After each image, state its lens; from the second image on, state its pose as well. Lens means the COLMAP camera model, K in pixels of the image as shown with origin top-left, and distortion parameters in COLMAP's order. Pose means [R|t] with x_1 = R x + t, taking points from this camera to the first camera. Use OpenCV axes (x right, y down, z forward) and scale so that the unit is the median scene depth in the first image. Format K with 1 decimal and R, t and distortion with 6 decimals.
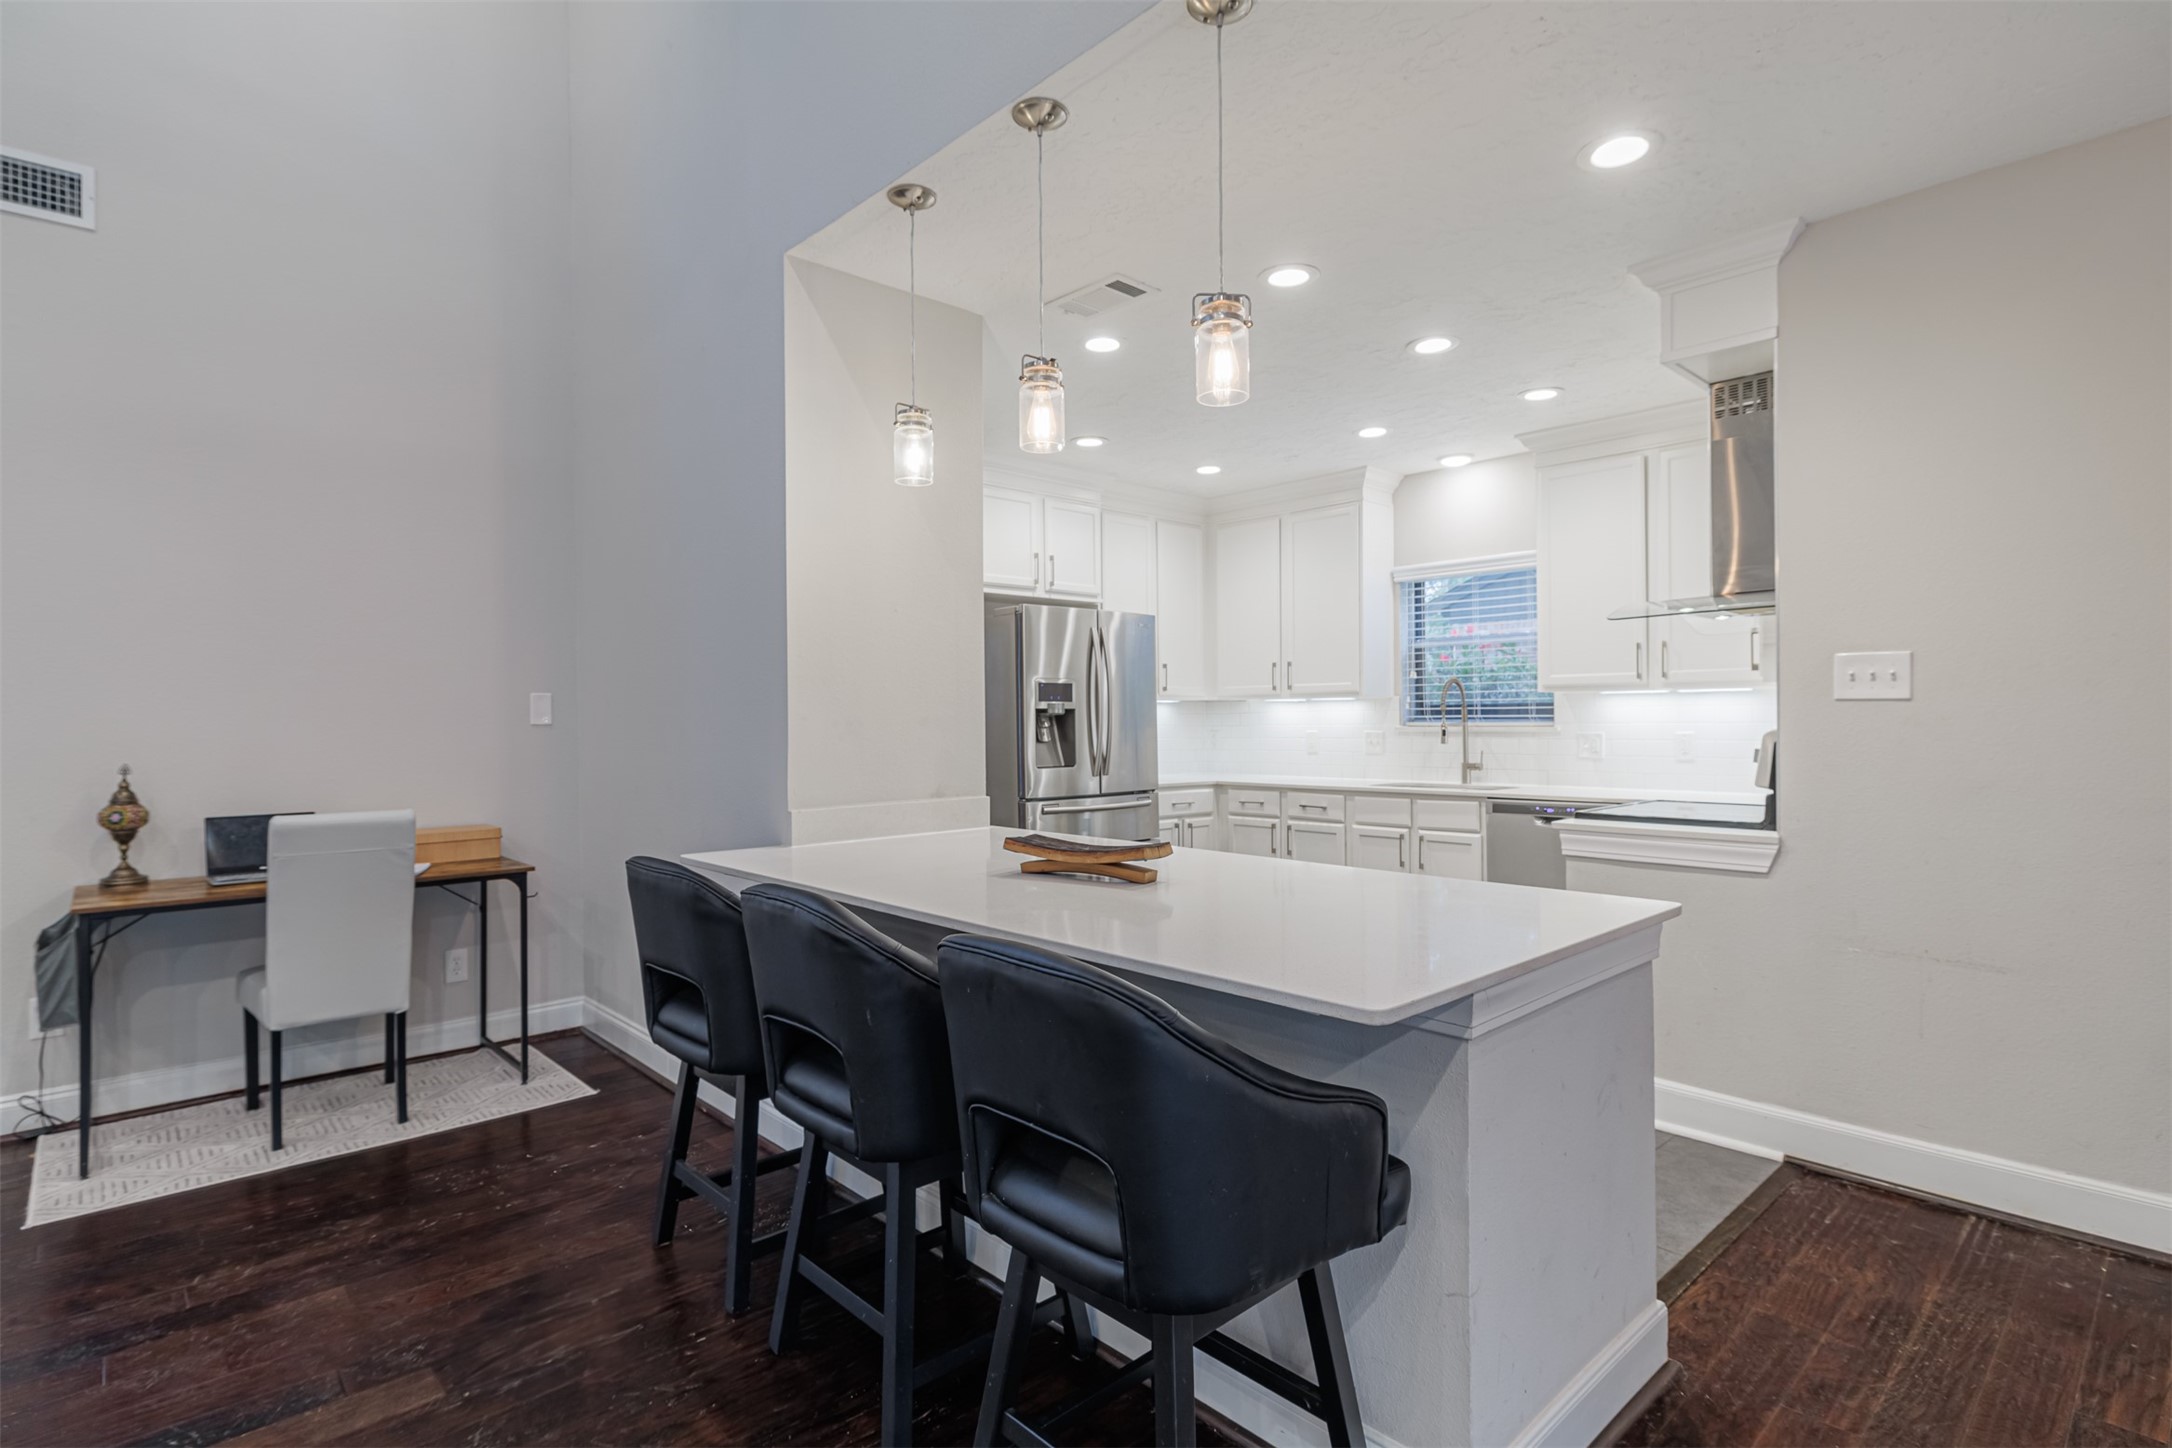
lens RADIAL K [[1082.9, 0, 1080.7], [0, 1082.9, 722.9], [0, 0, 1]] dist [-0.006016, -0.000326]
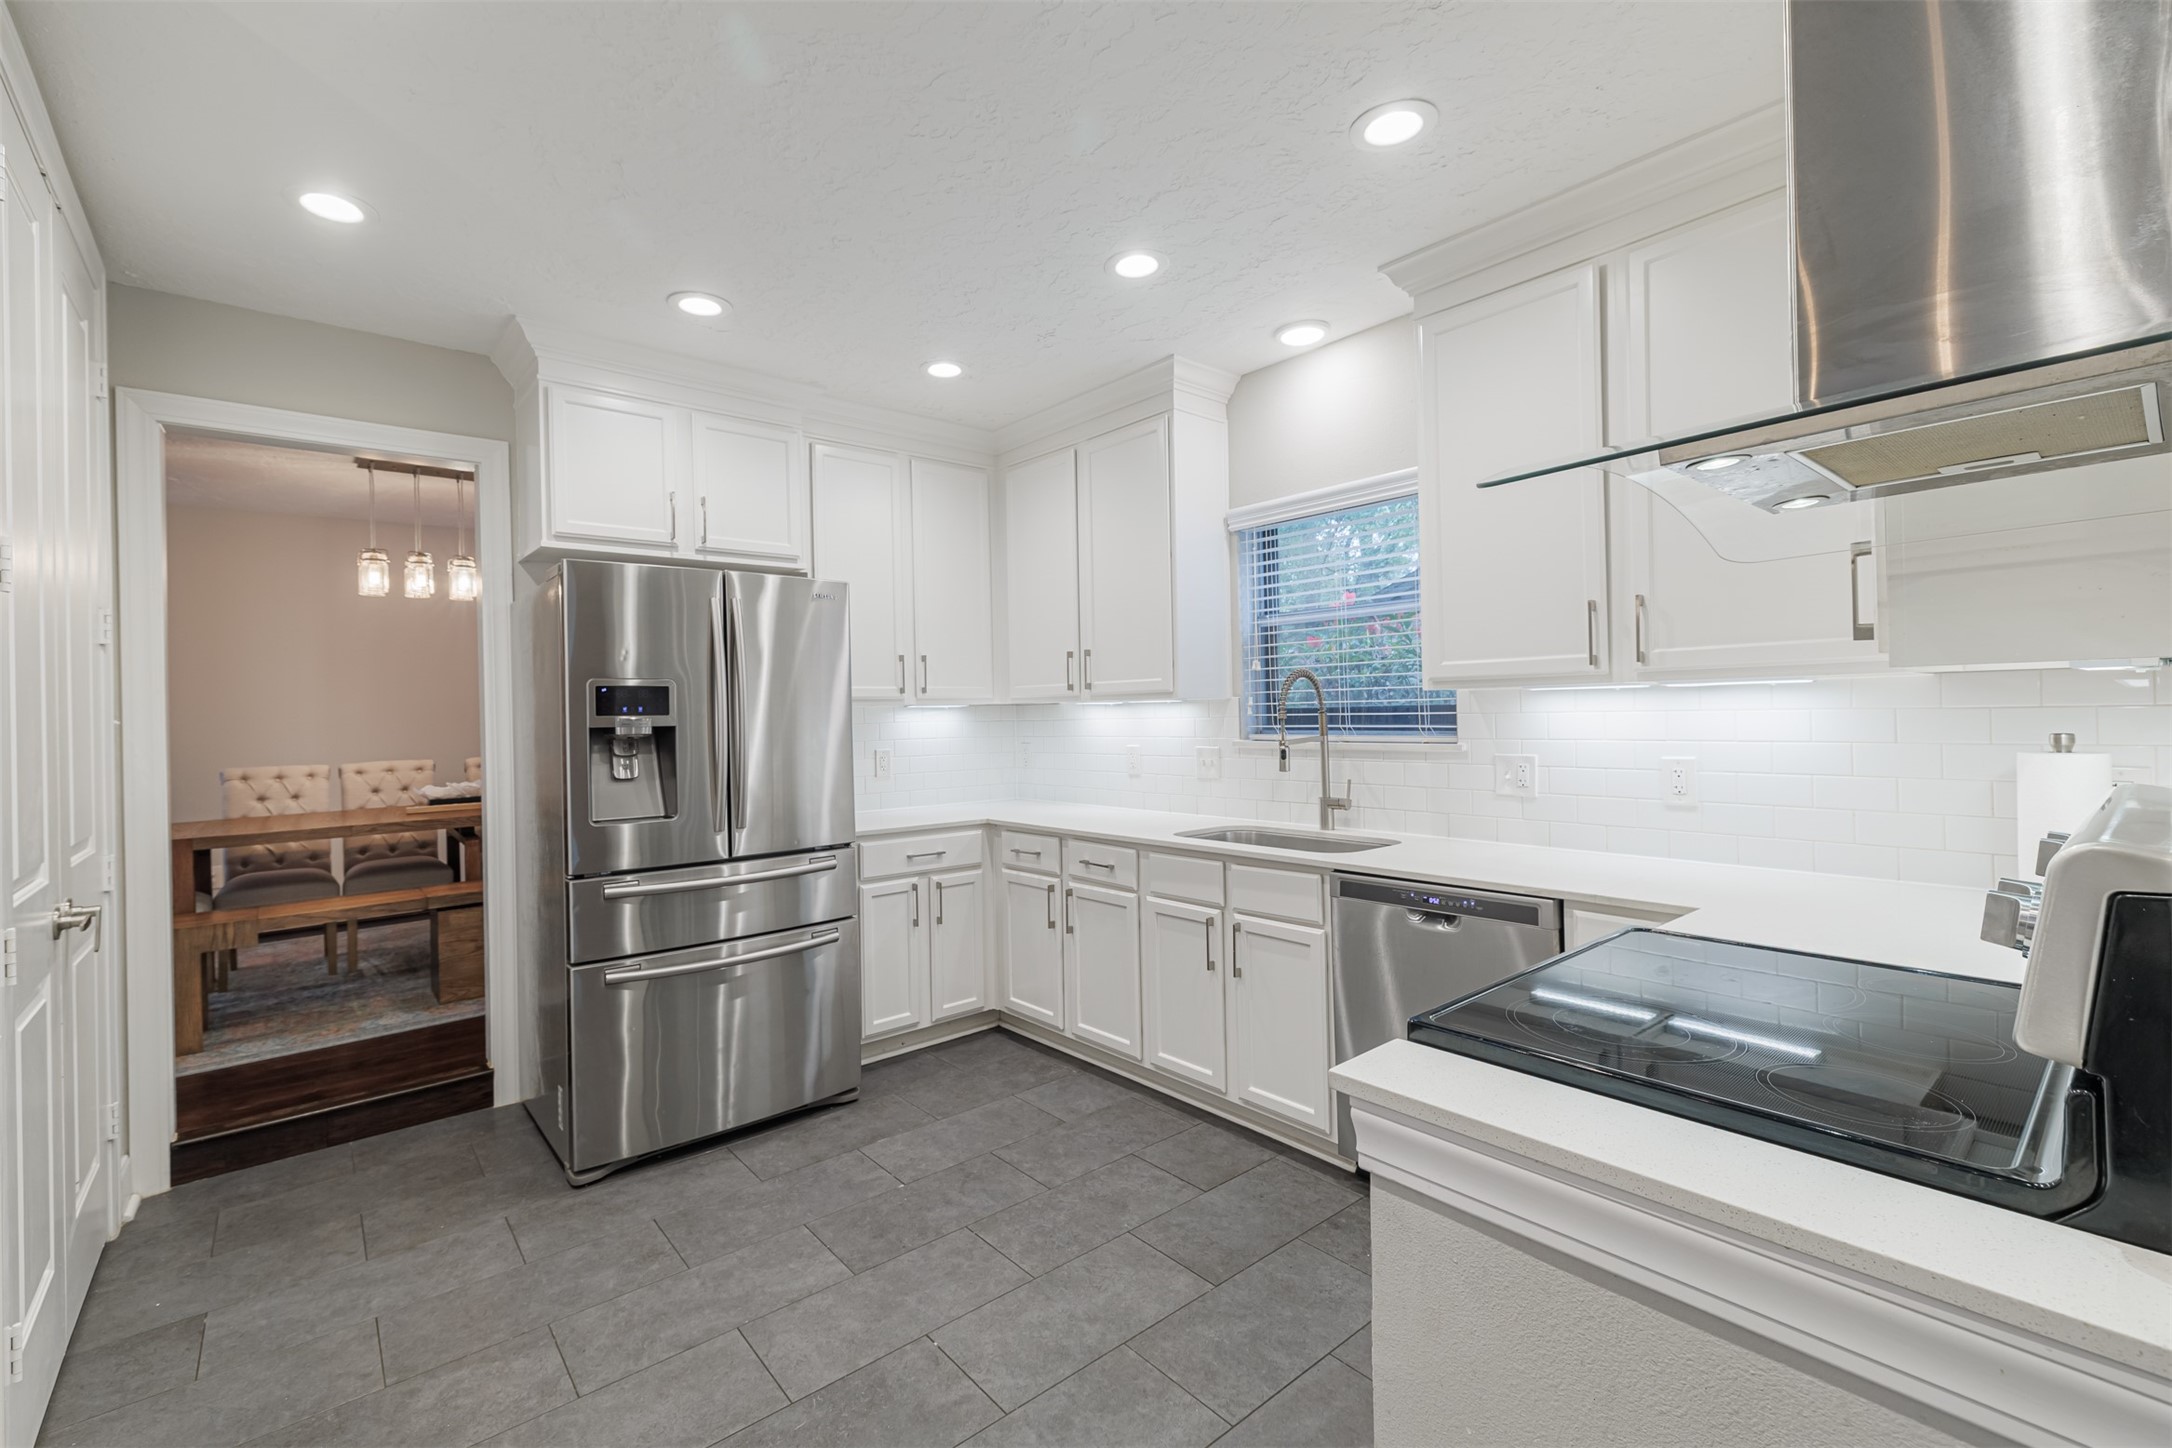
lens RADIAL K [[923.7, 0, 1066.7], [0, 923.7, 712.0], [0, 0, 1]] dist [0.006241, 0.000770]
pose [[0.998626, -0.012160, -0.050965, 0.230220], [0.012067, 0.999925, -0.002123, -0.015958], [0.050987, 0.001505, 0.998698, 0.435930]]
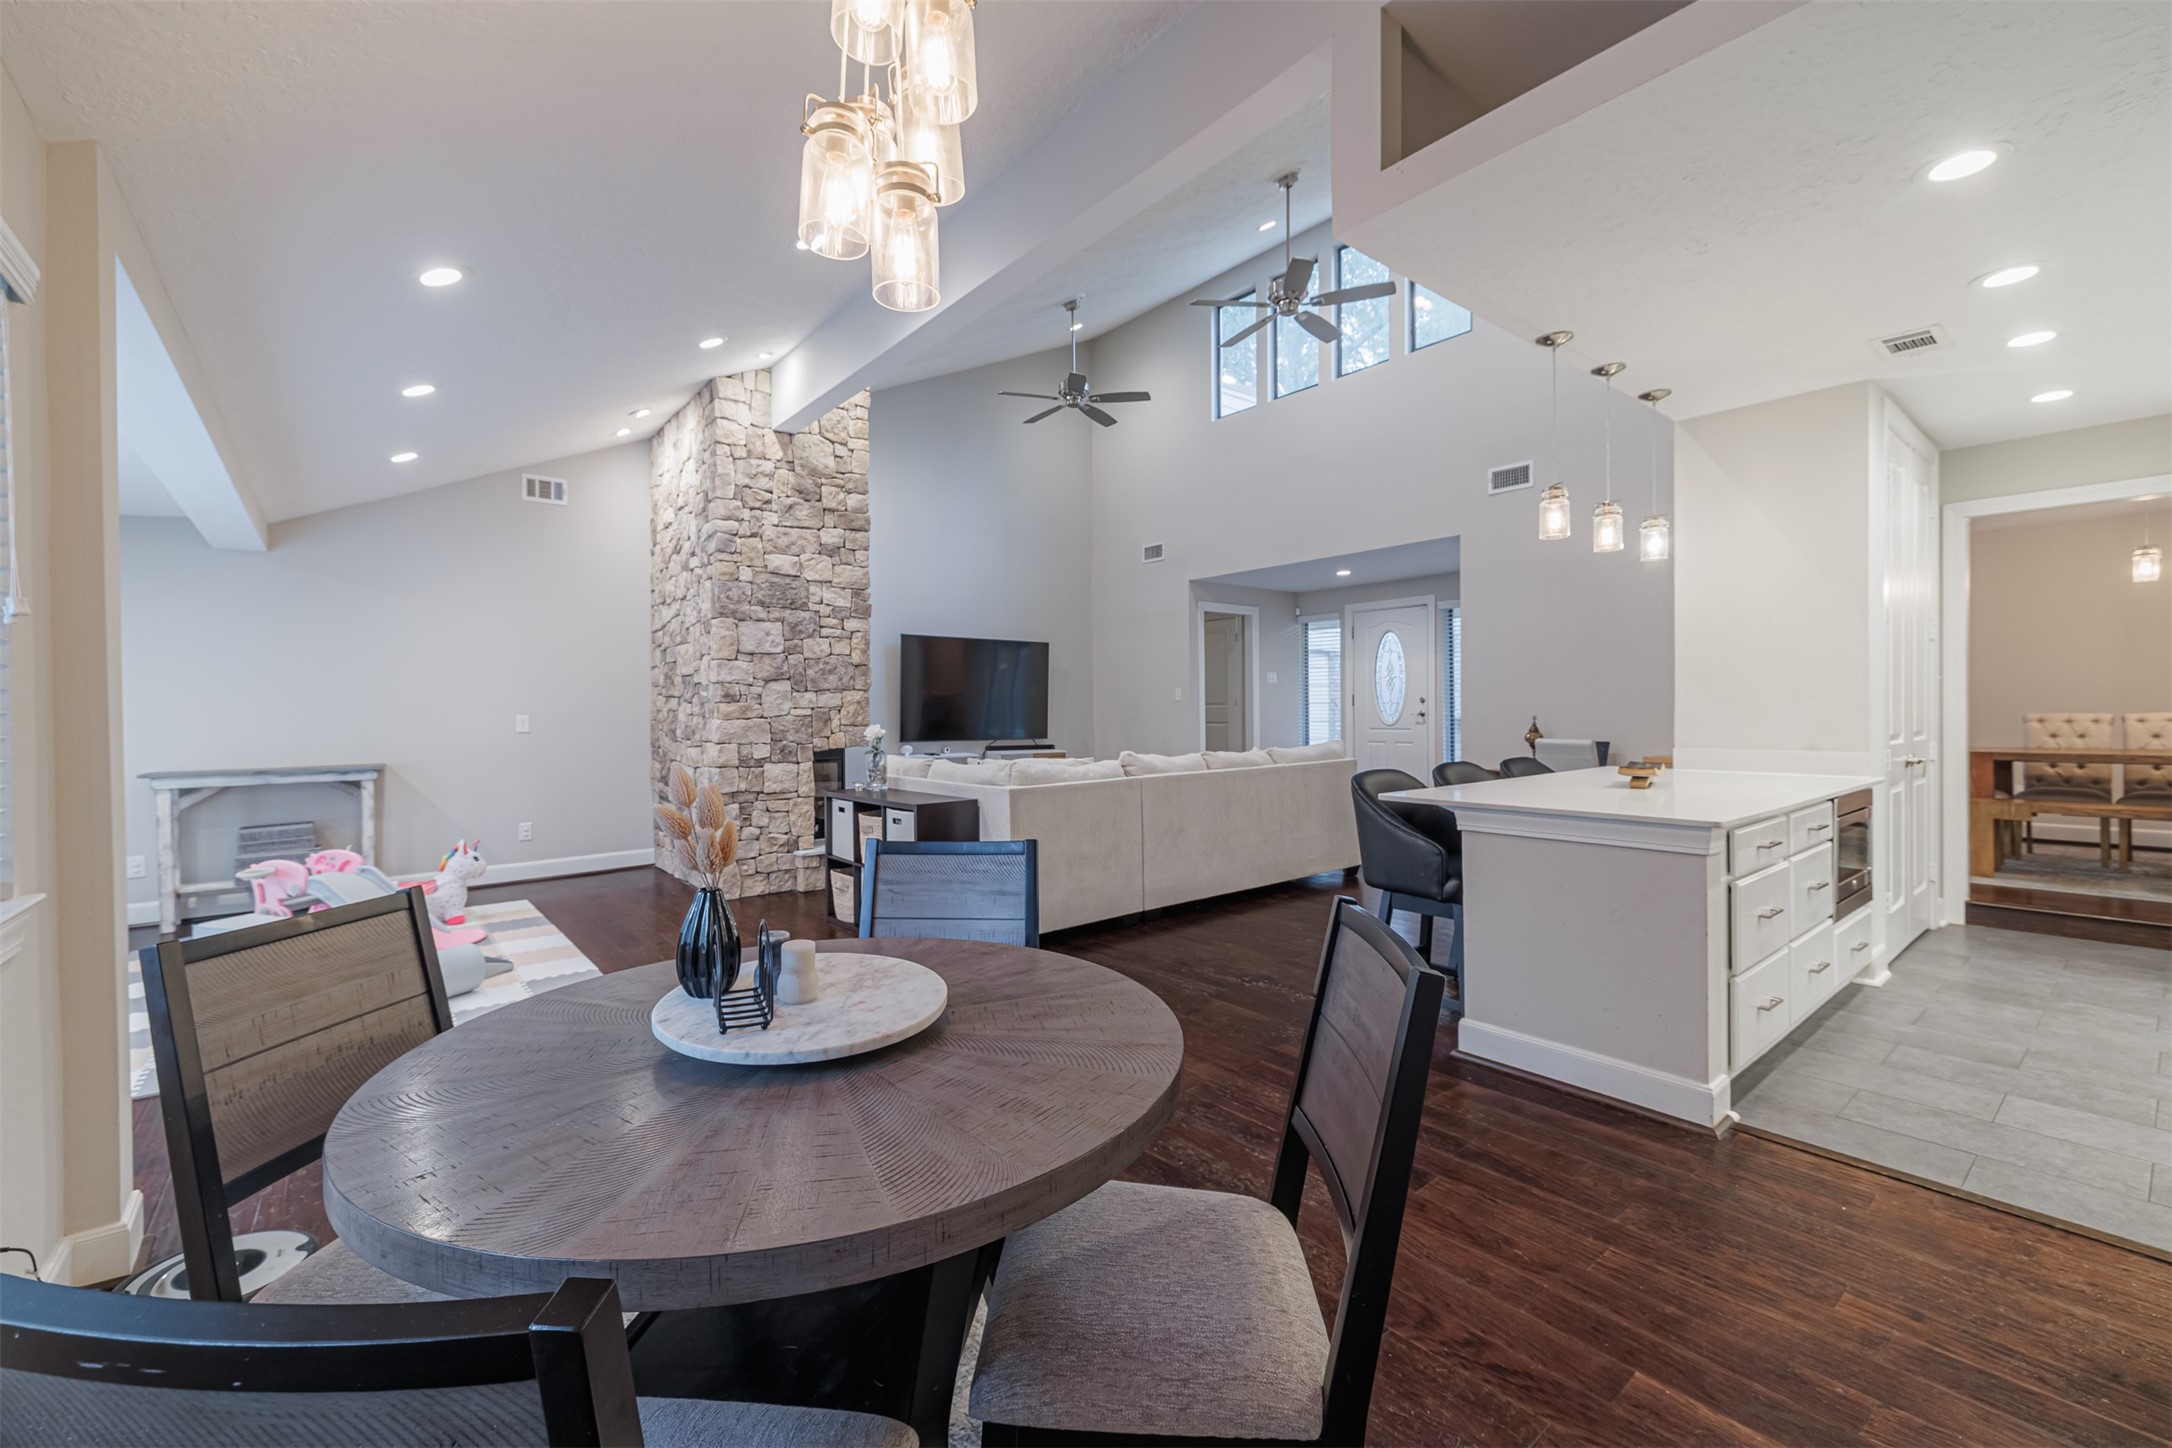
lens RADIAL K [[923.7, 0, 1077.5], [0, 923.7, 708.6], [0, 0, 1]] dist [0.006241, 0.000770]
pose [[-0.054143, 0.011386, -0.998468, 0.696297], [0.005322, 0.999924, 0.011114, -0.001287], [0.998519, -0.004712, -0.054199, 0.074603]]
